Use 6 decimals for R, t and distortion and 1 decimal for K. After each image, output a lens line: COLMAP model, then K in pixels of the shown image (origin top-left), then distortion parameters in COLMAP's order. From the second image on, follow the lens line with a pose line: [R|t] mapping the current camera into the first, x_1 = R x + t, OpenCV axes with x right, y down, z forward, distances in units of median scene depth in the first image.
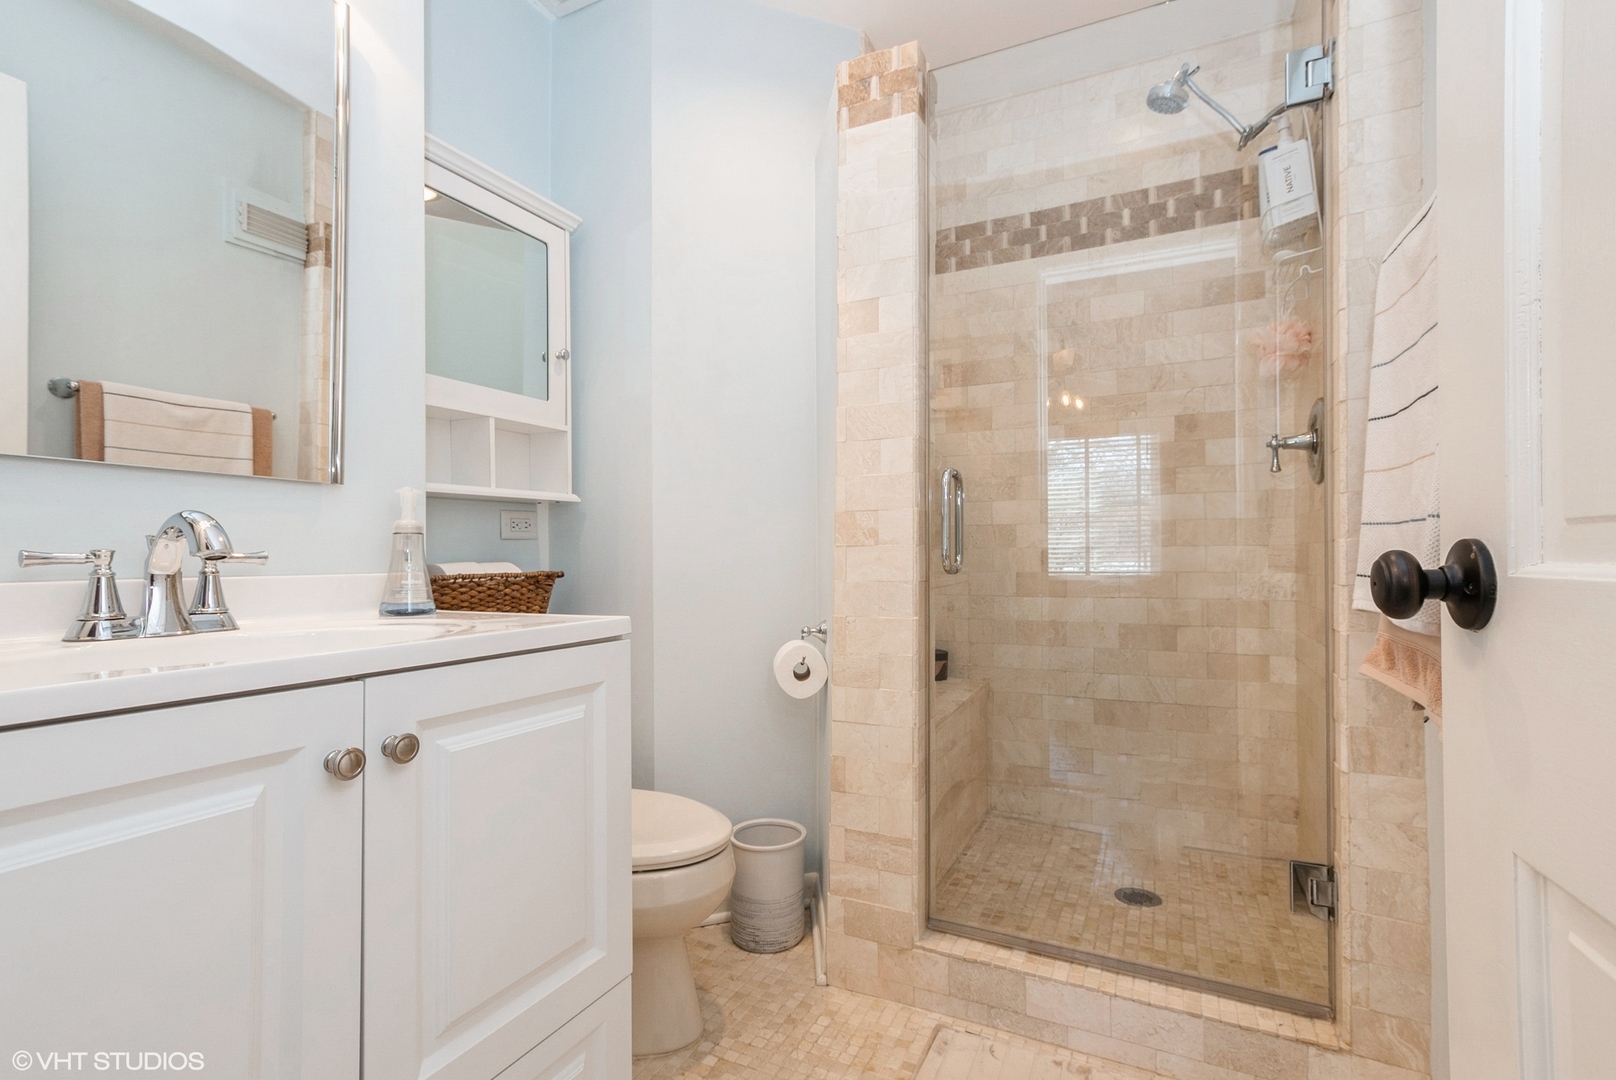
lens RADIAL K [[719.7, 0, 812.8], [0, 719.7, 546.0], [0, 0, 1]] dist [-0.015033, 0.003408]
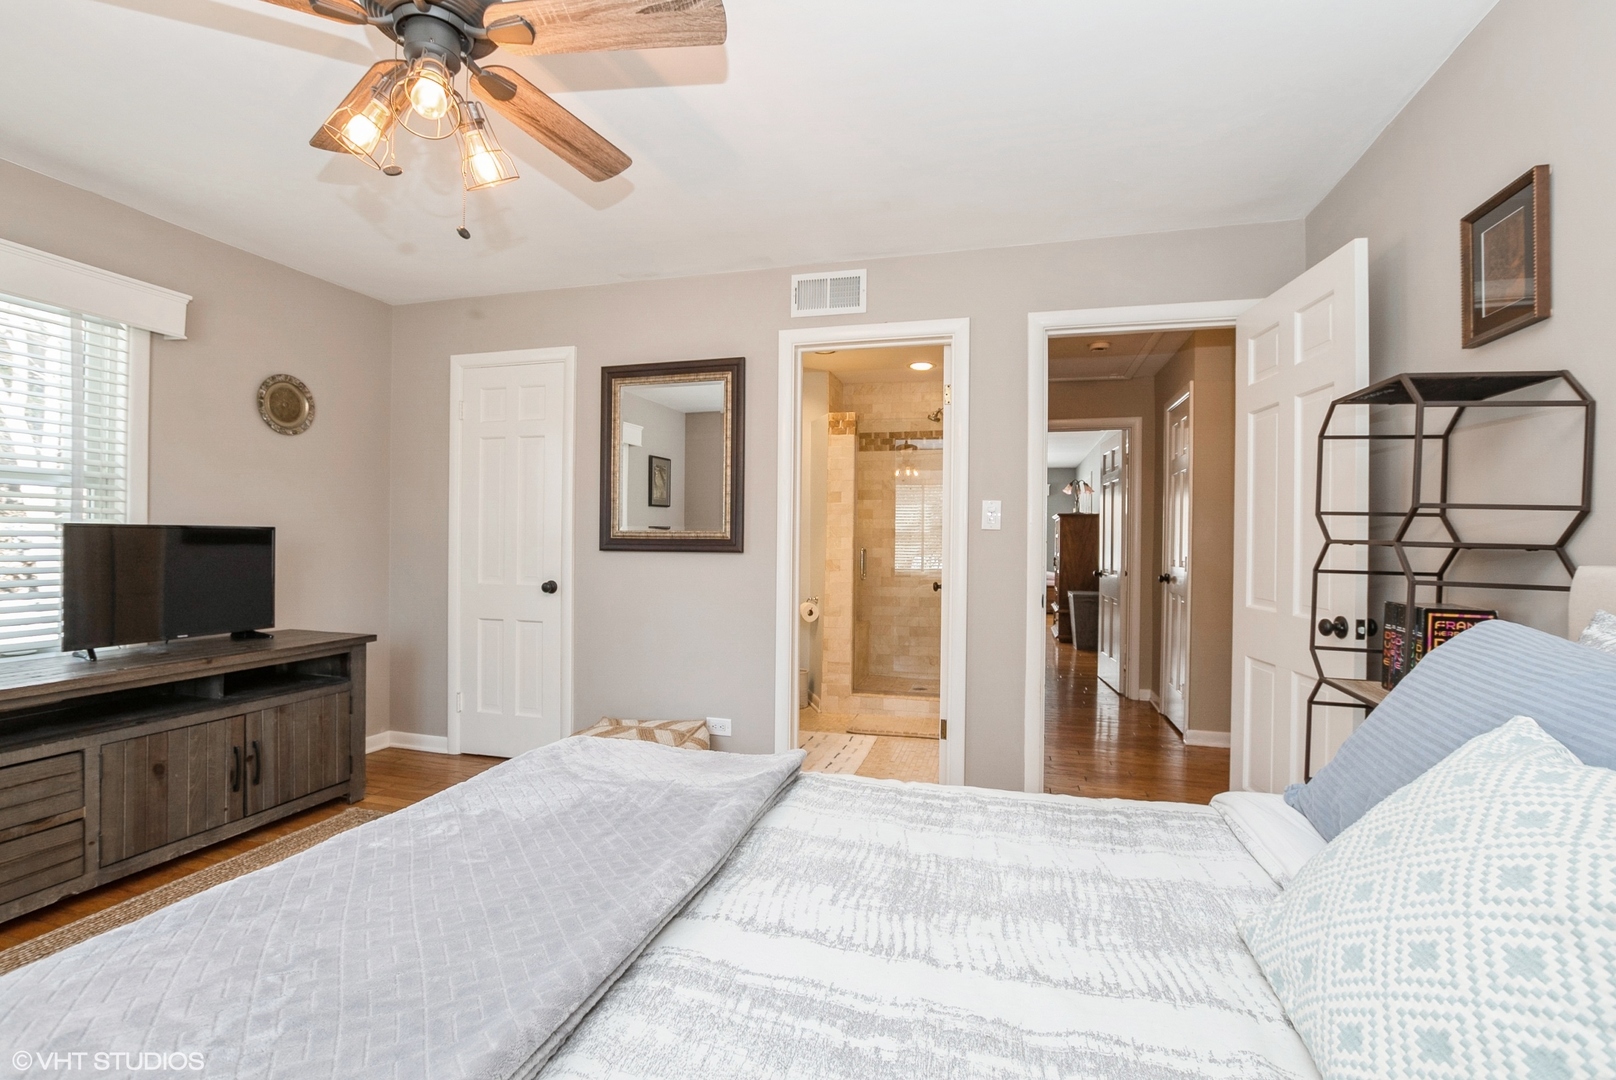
lens RADIAL K [[719.7, 0, 809.4], [0, 719.7, 538.6], [0, 0, 1]] dist [-0.015033, 0.003408]
pose [[0.982938, 0.011999, 0.183545, -0.607215], [-0.014727, 0.999800, 0.013503, -0.178563], [-0.183346, -0.015976, 0.982919, -2.025465]]
